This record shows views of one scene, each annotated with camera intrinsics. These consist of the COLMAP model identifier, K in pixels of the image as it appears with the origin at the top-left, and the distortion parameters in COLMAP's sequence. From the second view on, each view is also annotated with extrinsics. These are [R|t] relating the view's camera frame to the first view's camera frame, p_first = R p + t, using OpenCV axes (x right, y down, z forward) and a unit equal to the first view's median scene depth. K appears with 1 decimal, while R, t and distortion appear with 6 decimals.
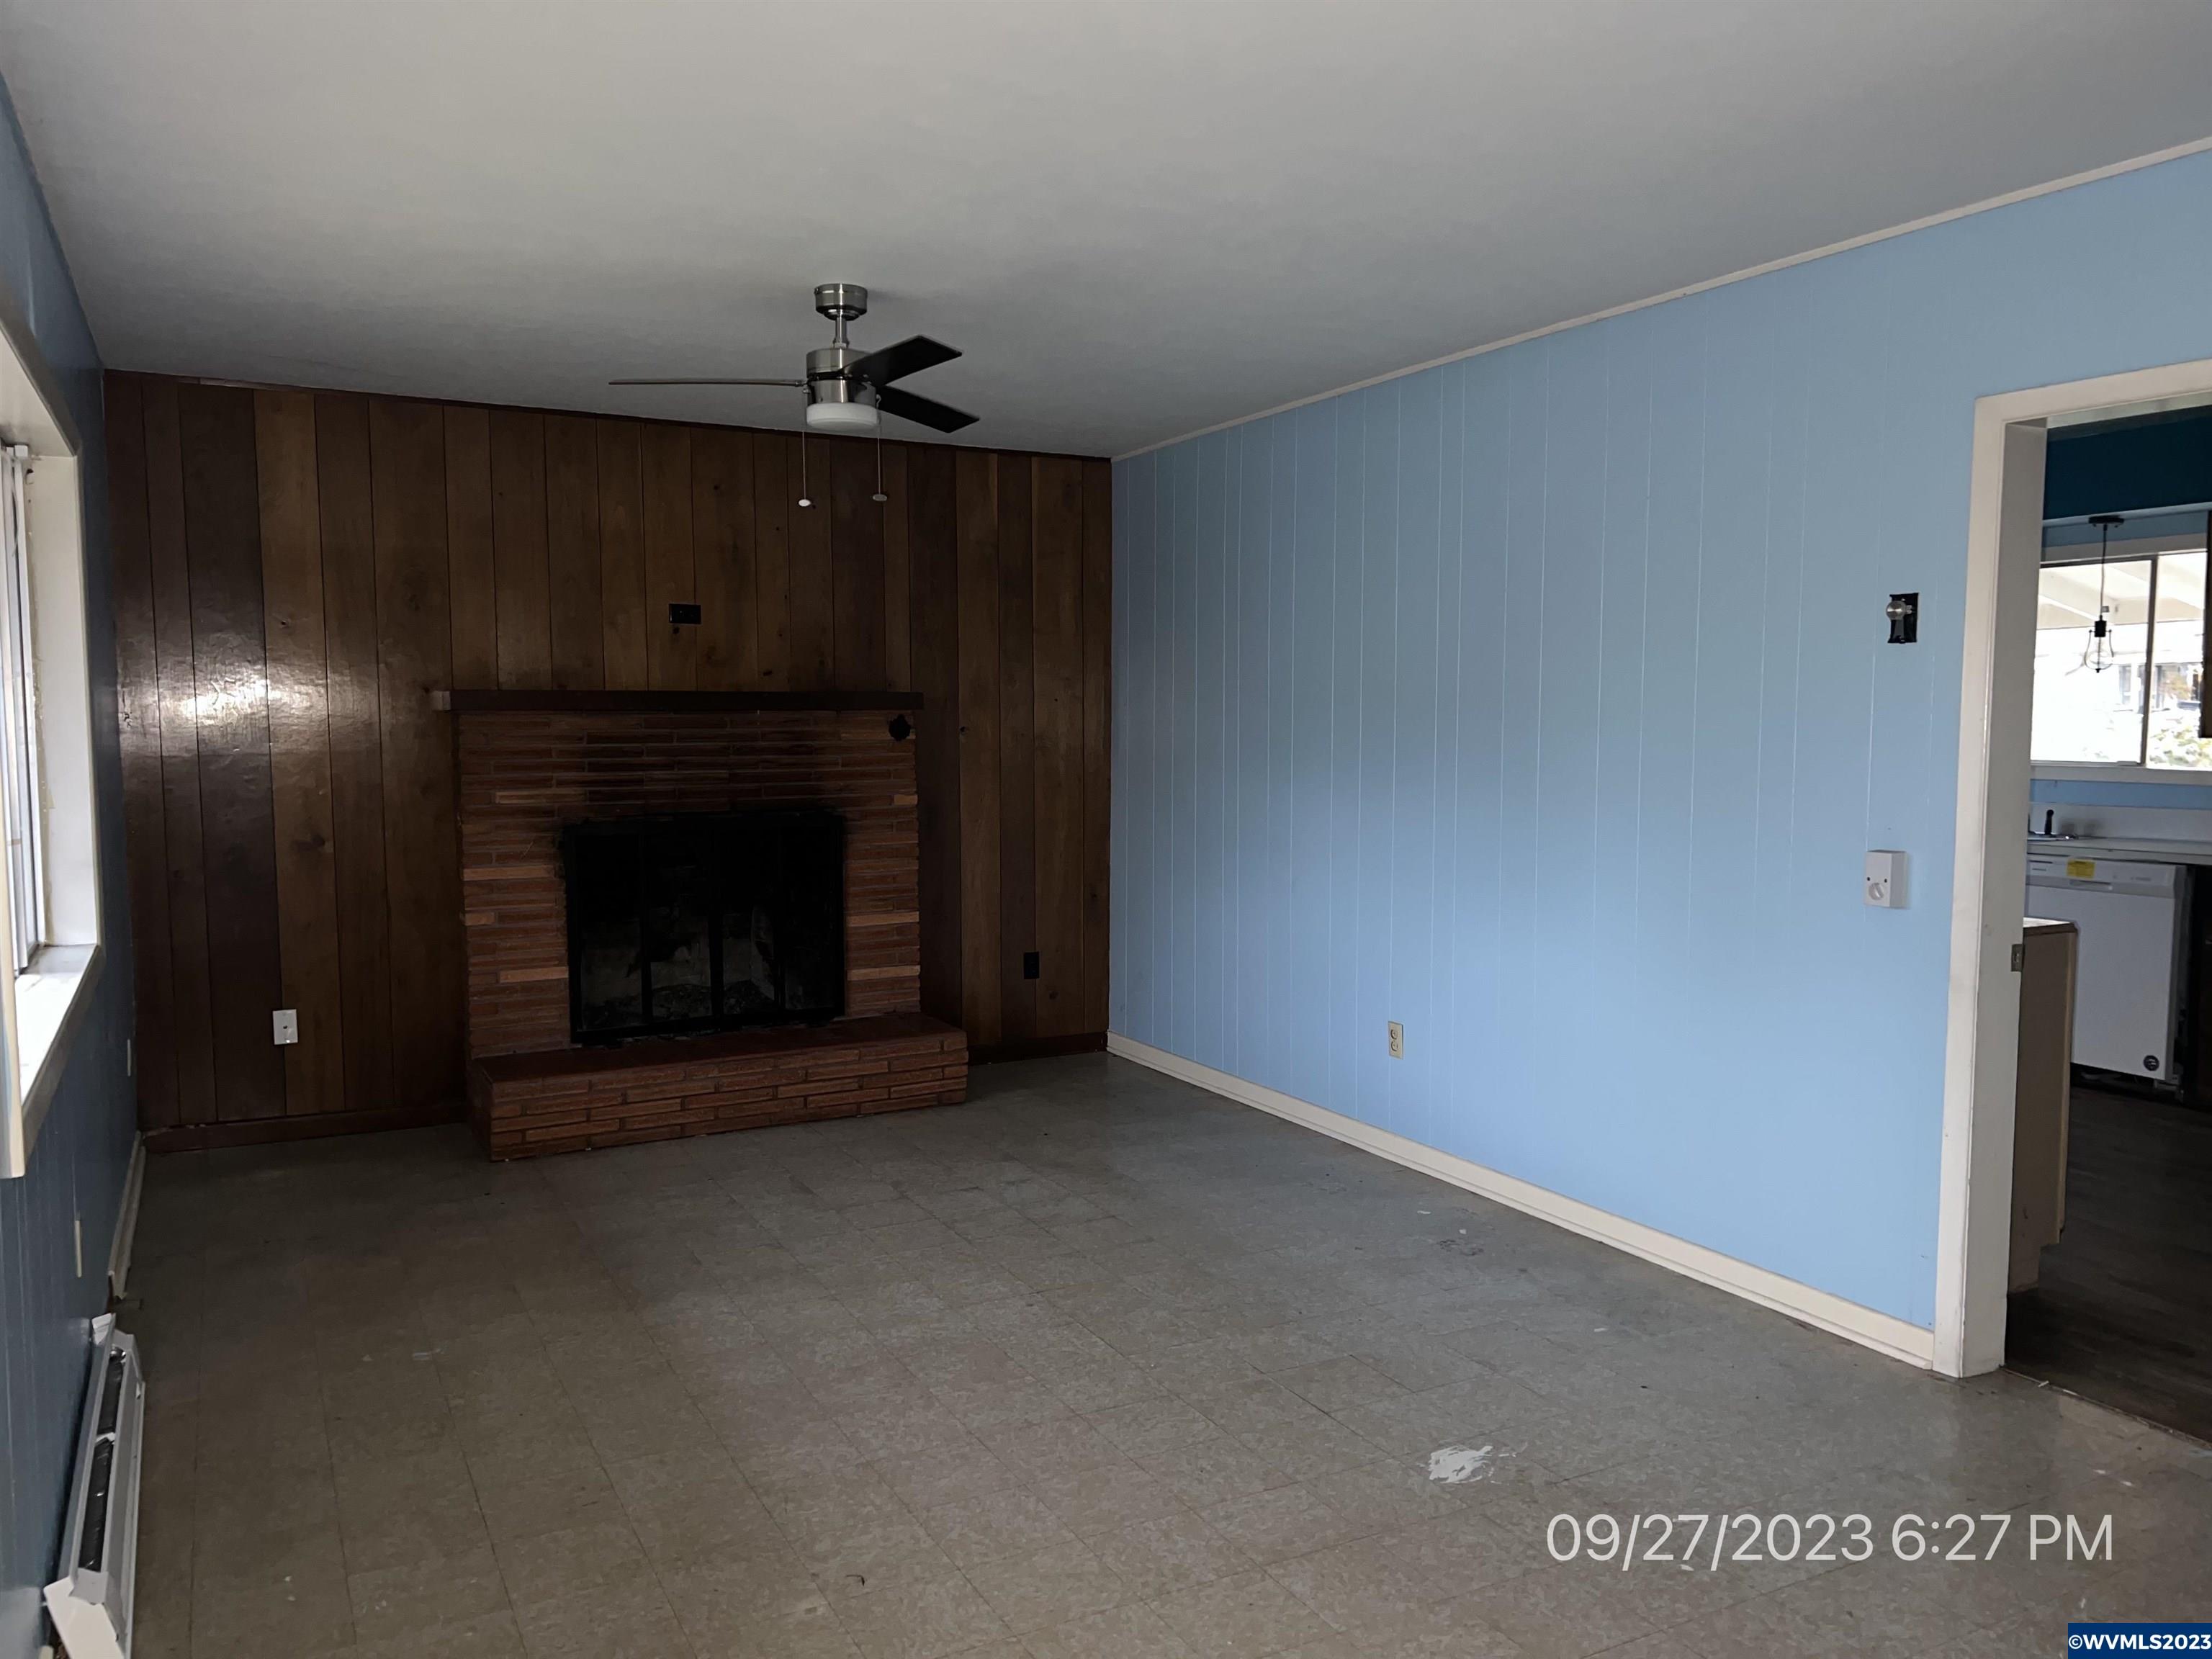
lens RADIAL K [[1659.9, 0, 1105.9], [0, 1659.9, 825.5], [0, 0, 1]] dist [0.051972, -0.010927]
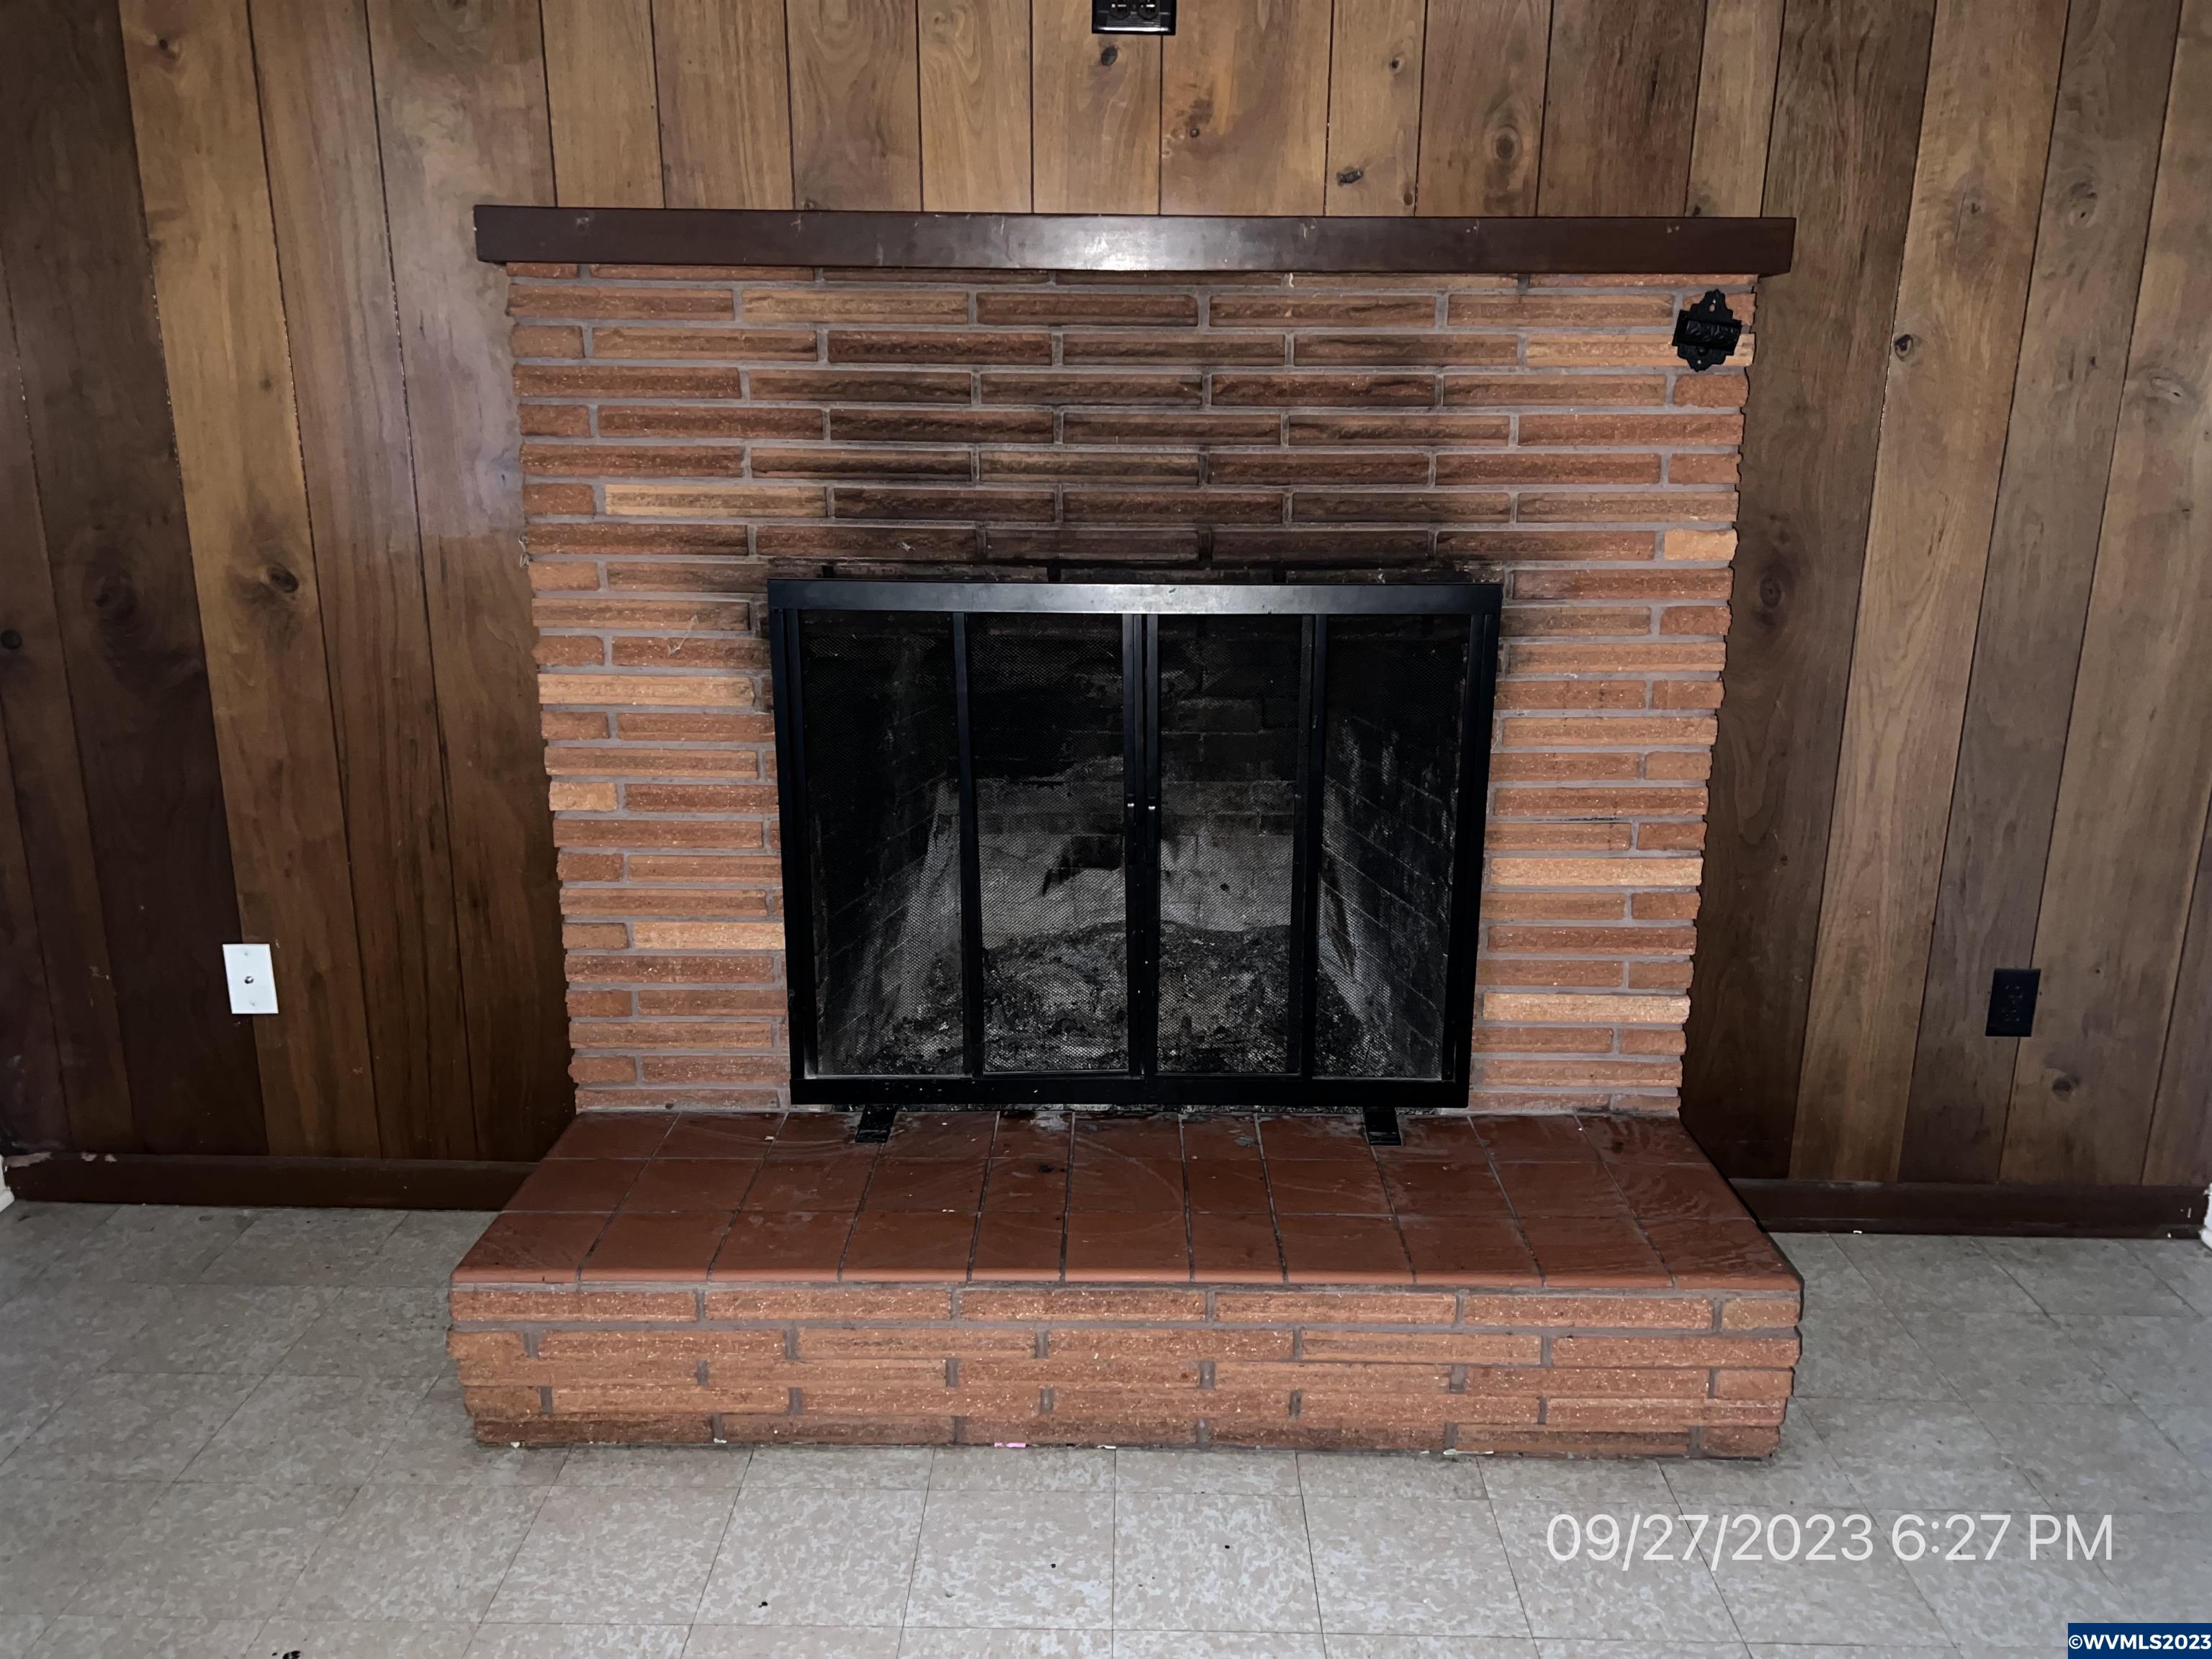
lens RADIAL K [[1659.9, 0, 1119.0], [0, 1659.9, 834.4], [0, 0, 1]] dist [0.051972, -0.010927]
pose [[0.885736, 0.131279, -0.445239, -0.069749], [-0.044993, 0.978939, 0.199133, -0.022554], [0.462004, -0.156347, 0.872988, 0.681505]]
